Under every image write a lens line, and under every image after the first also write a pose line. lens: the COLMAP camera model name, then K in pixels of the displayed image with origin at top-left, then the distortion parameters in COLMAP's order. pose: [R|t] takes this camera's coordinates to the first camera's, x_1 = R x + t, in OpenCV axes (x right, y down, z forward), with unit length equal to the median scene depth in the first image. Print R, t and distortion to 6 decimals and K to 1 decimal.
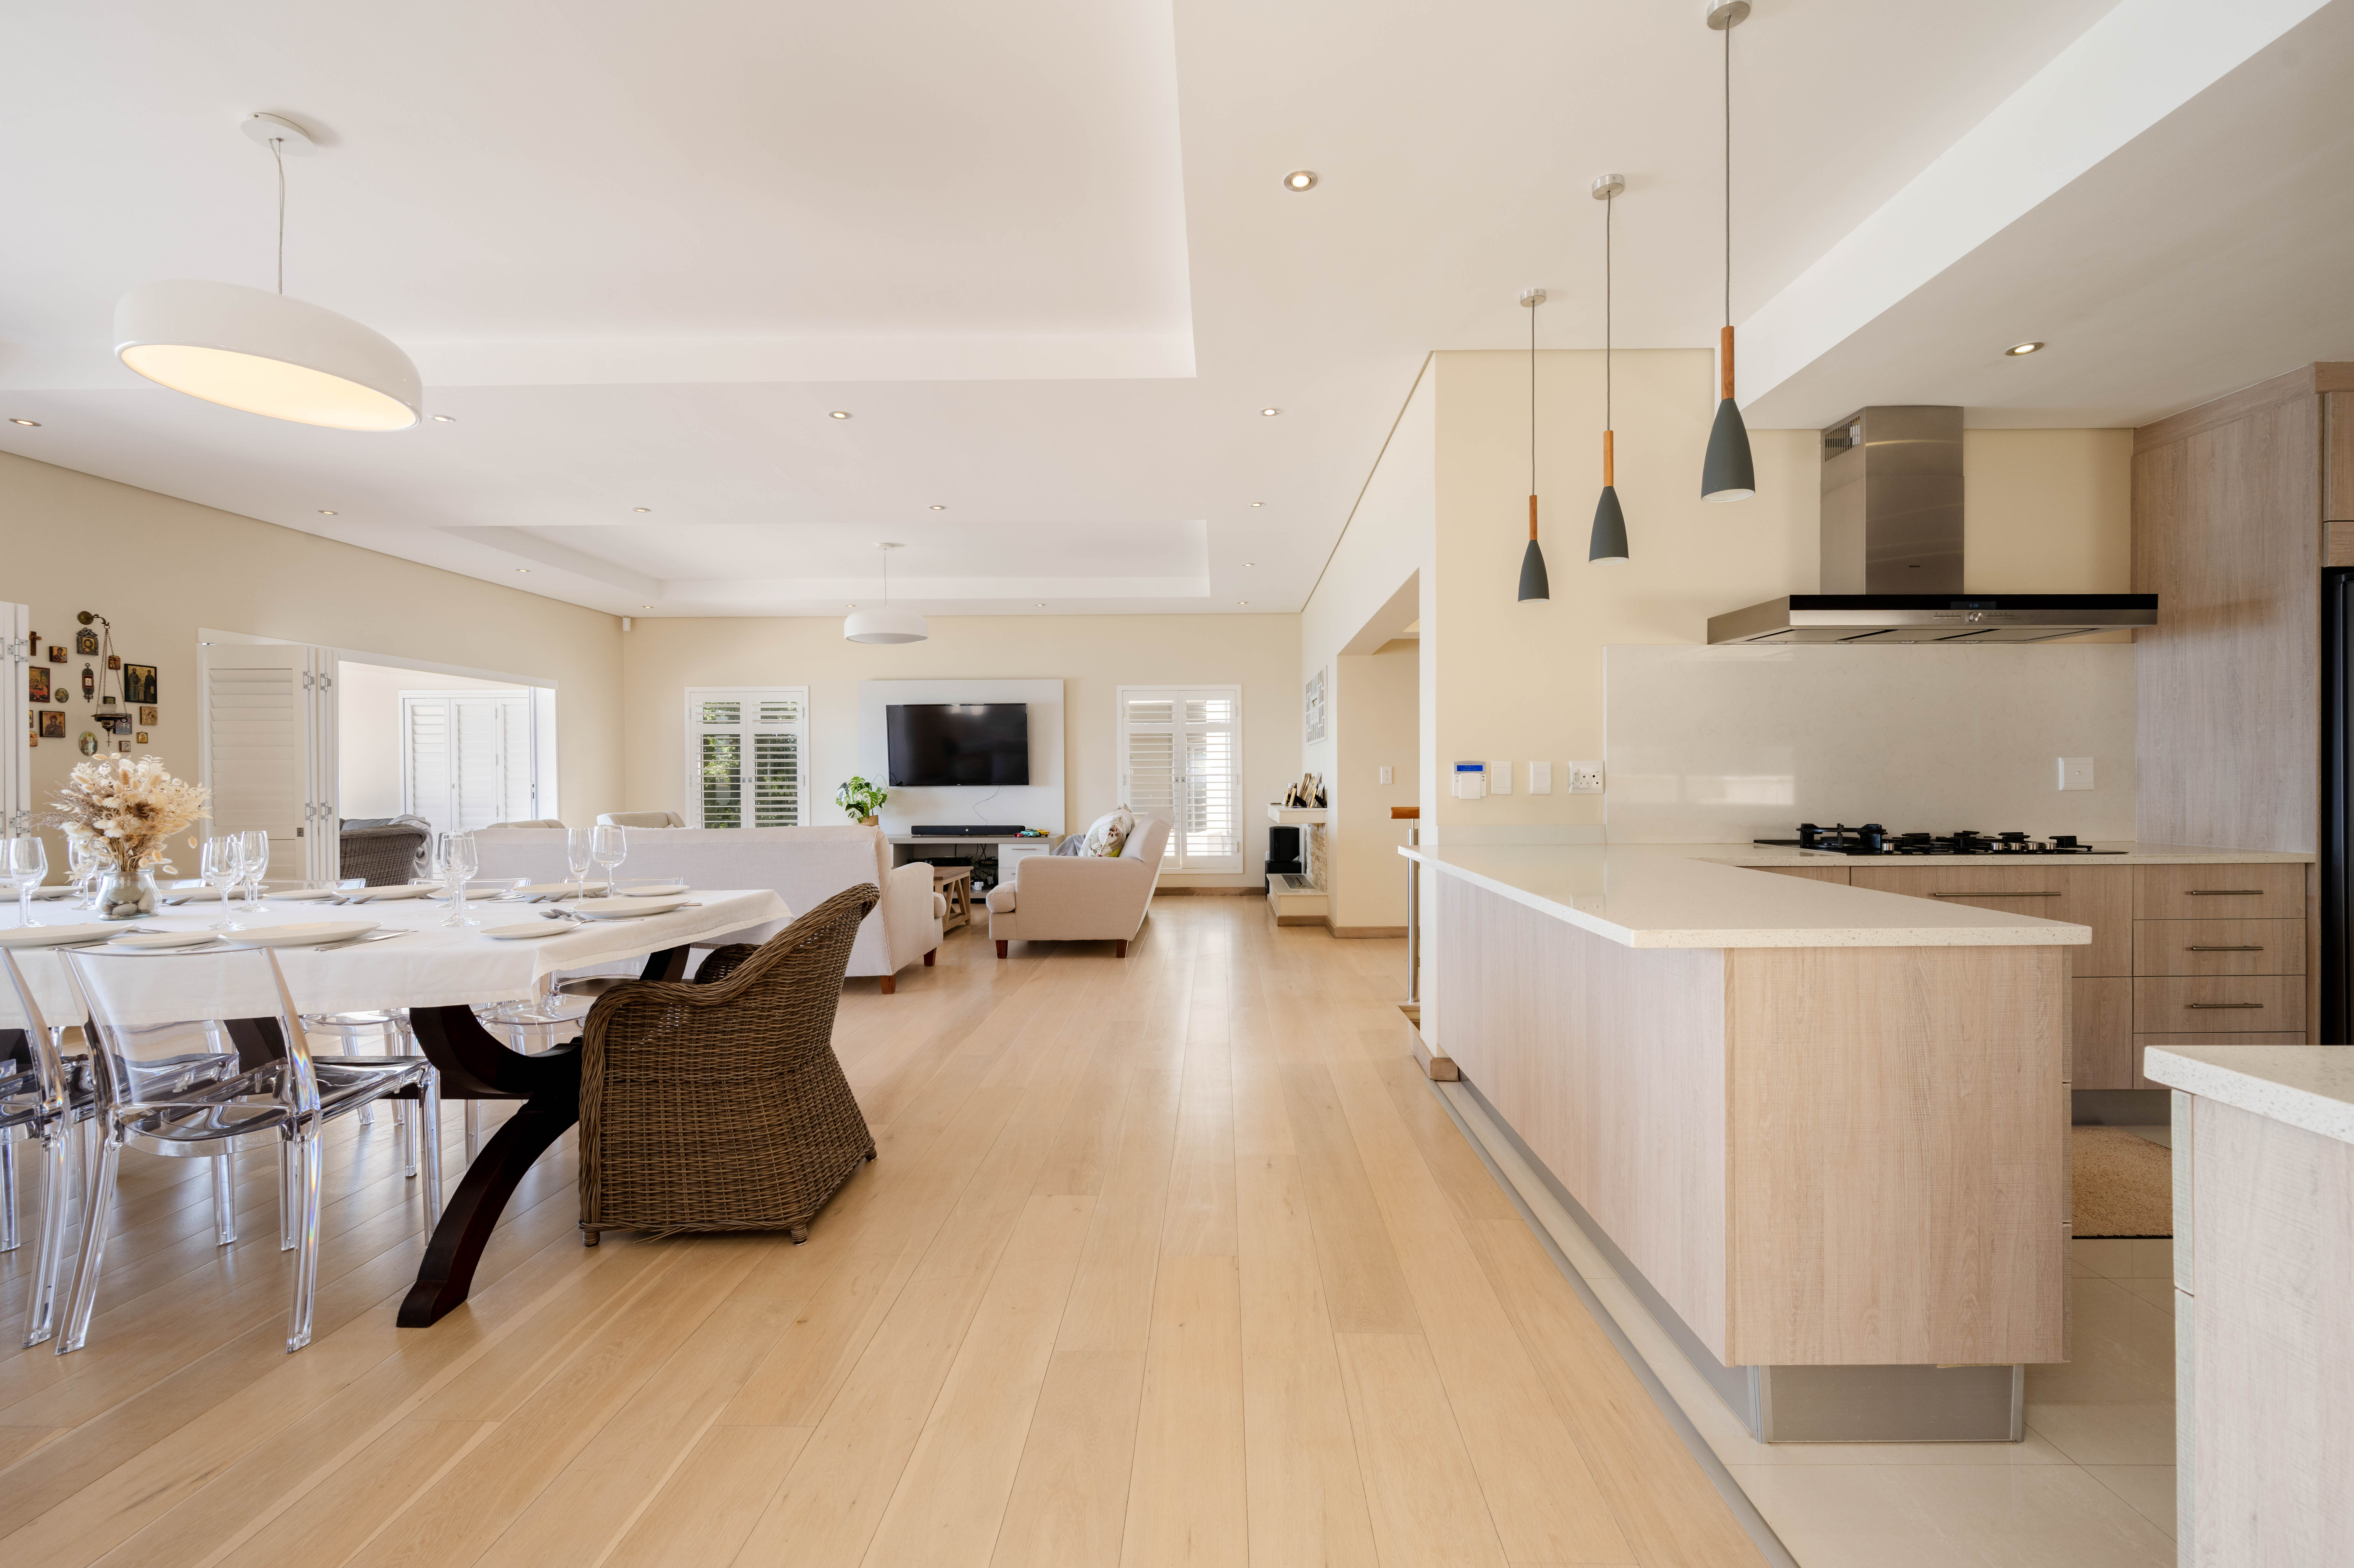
lens RADIAL K [[955.8, 0, 1184.6], [0, 955.8, 780.9], [0, 0, 1]] dist [-0.001038, 0.000087]
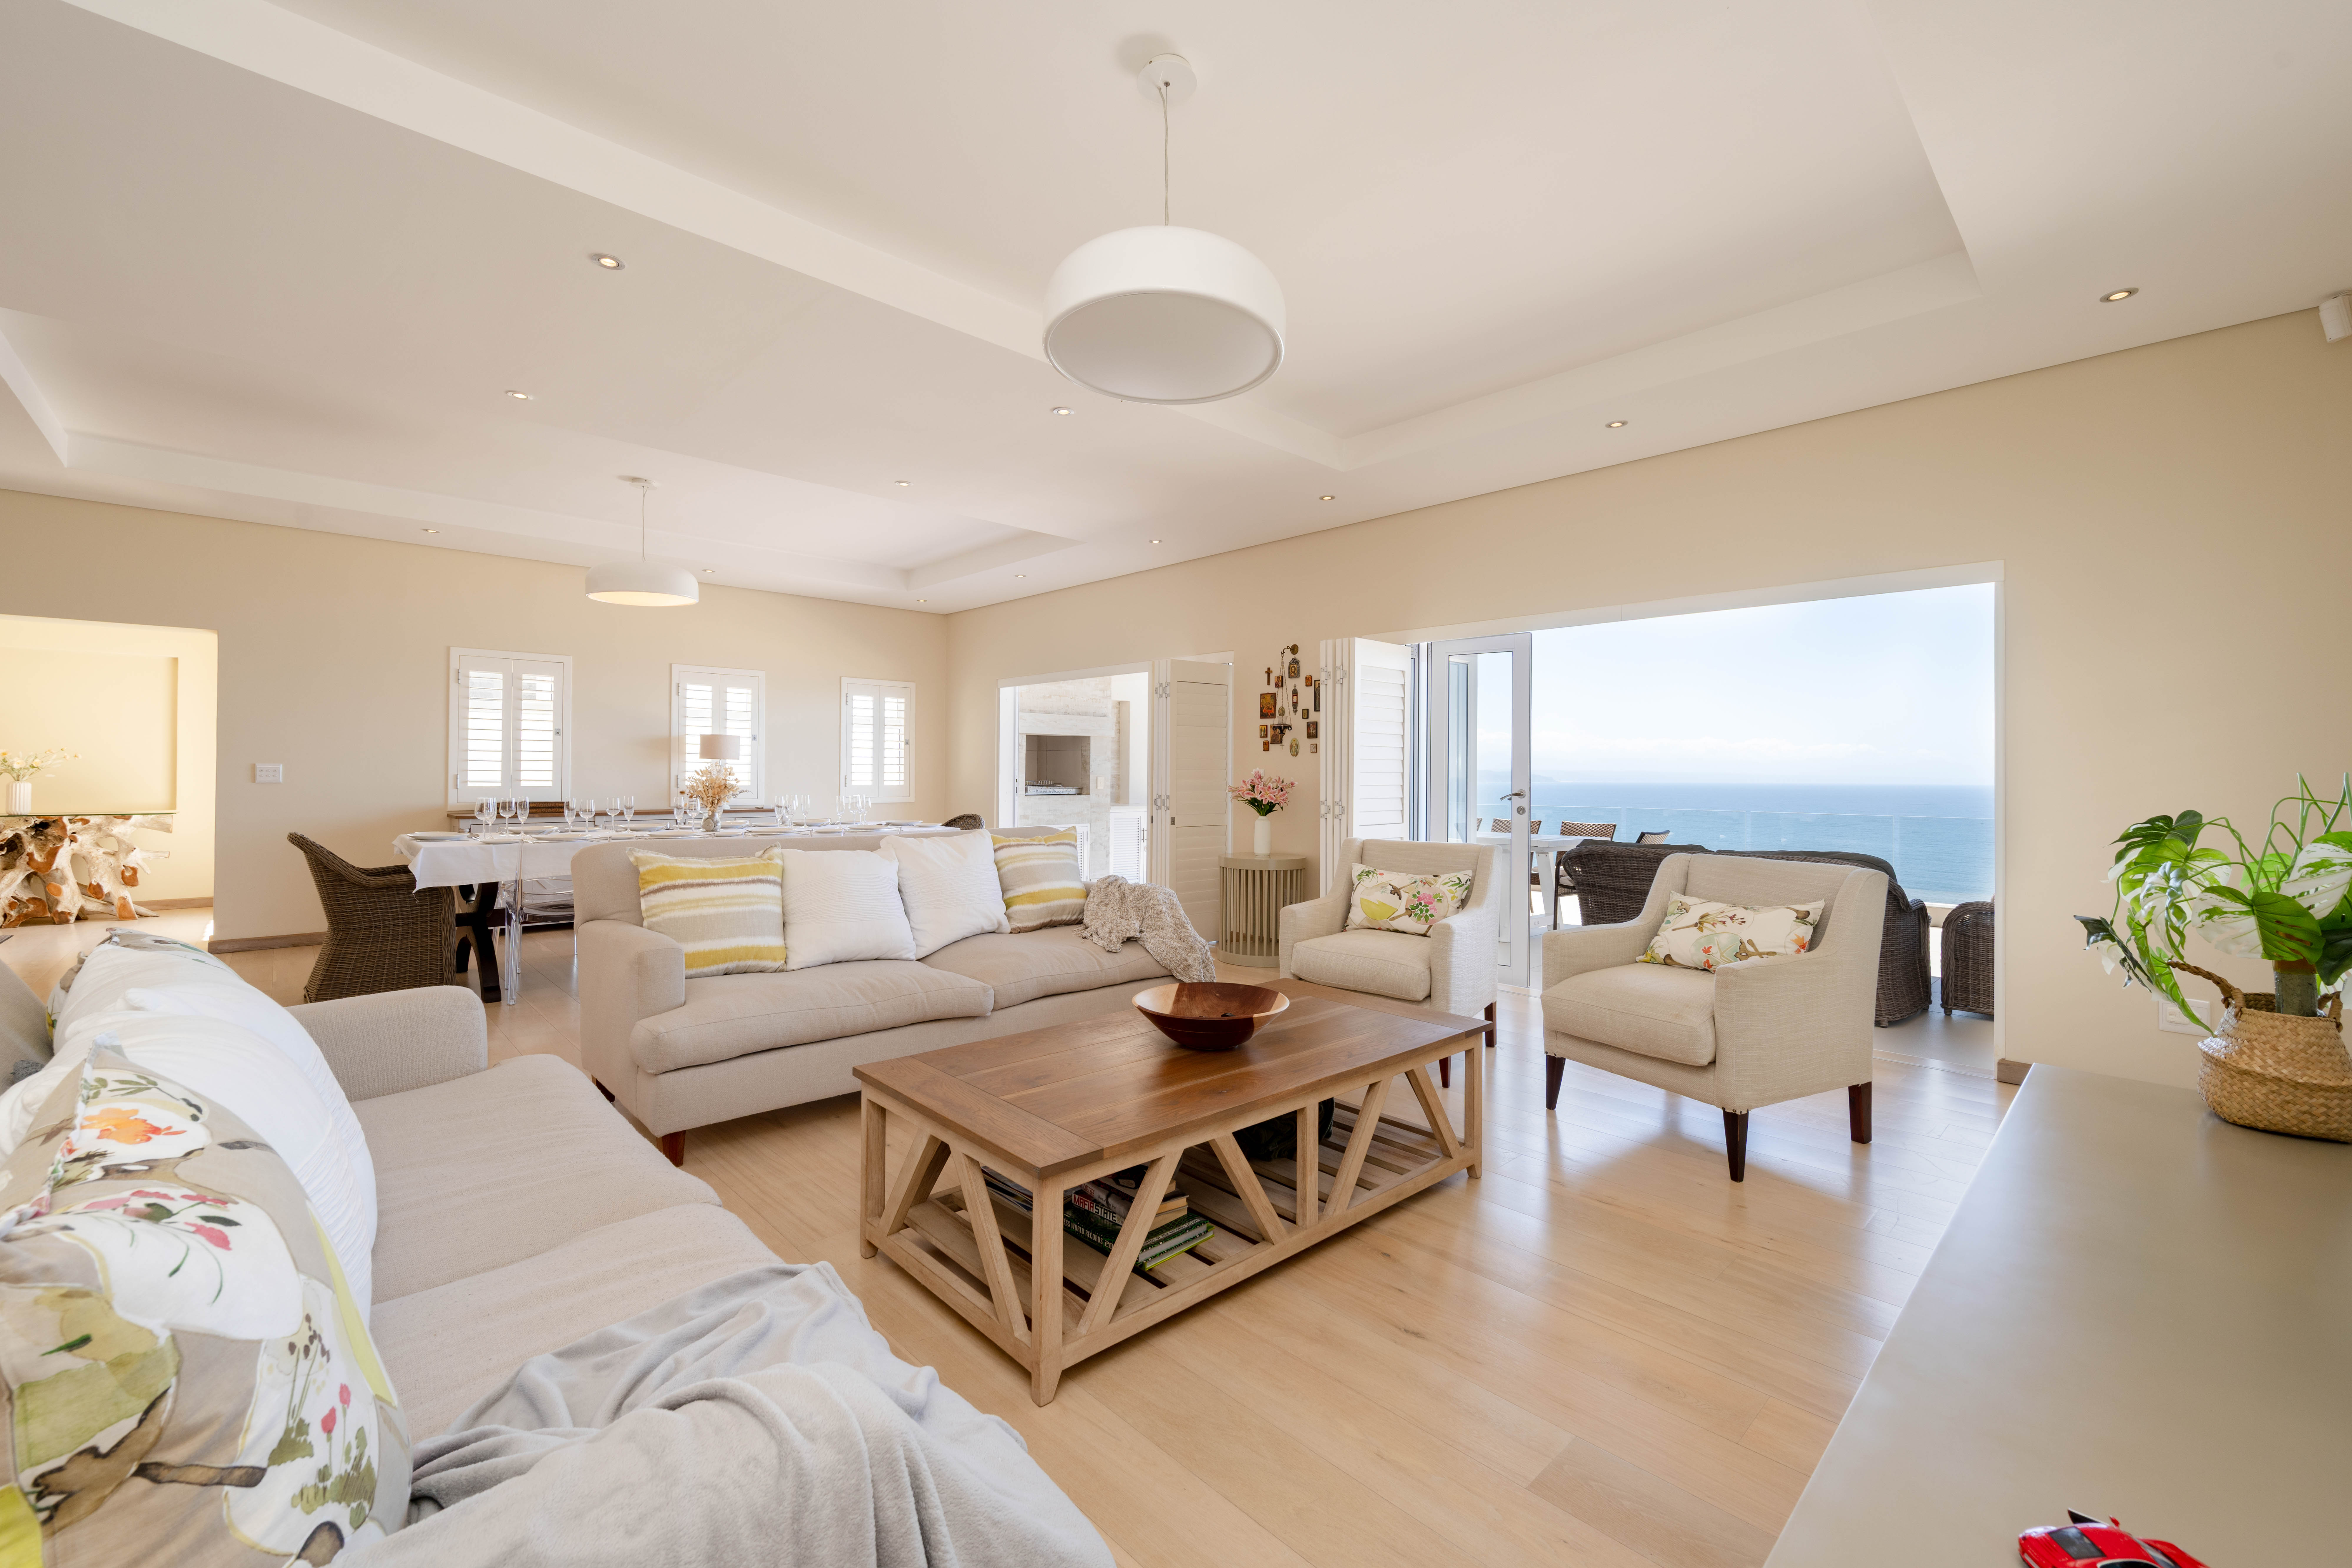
lens RADIAL K [[954.8, 0, 1183.6], [0, 954.8, 780.9], [0, 0, 1]] dist [-0.001038, 0.000087]
pose [[-0.718785, 0.005916, -0.695207, -0.148134], [-0.007684, 0.999835, 0.016453, -0.013788], [0.695190, 0.017168, -0.718621, 1.777533]]
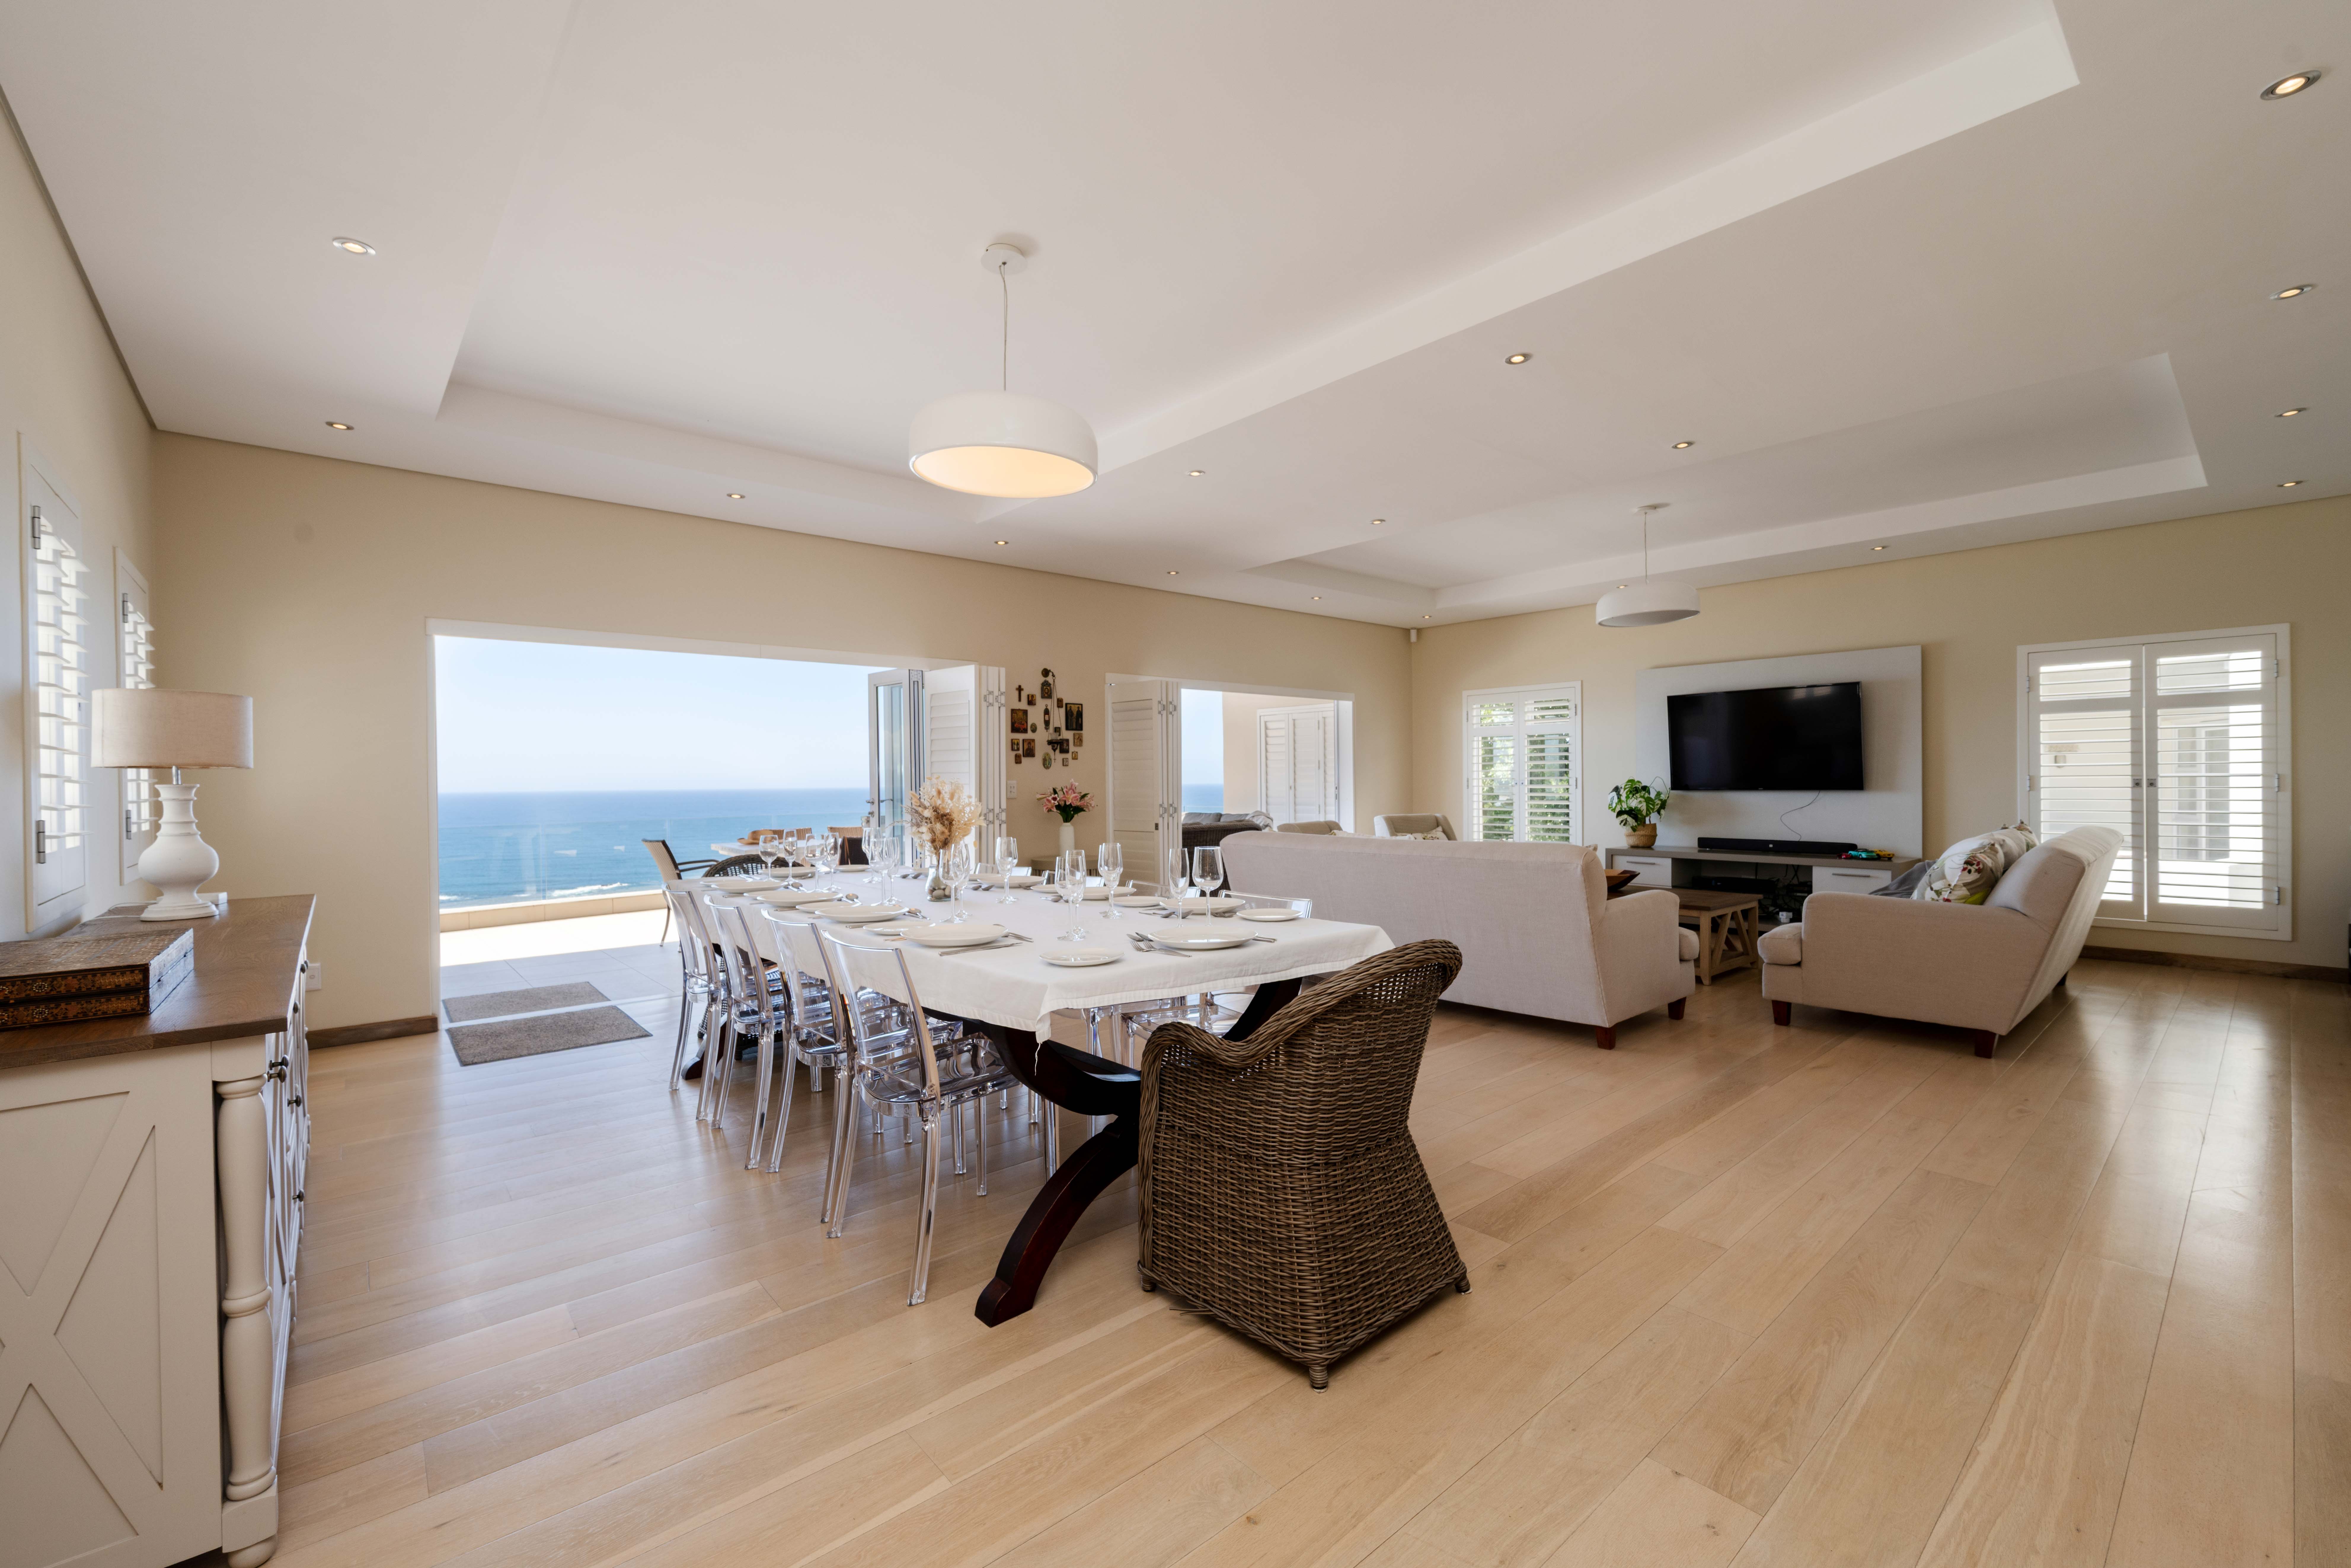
lens RADIAL K [[963.0, 0, 1196.2], [0, 963.0, 782.5], [0, 0, 1]] dist [-0.003286, -0.000065]
pose [[0.685626, 0.000762, -0.727953, 0.050564], [0.003354, 0.999986, 0.004205, -0.011714], [0.727946, -0.005324, 0.685614, 0.171686]]
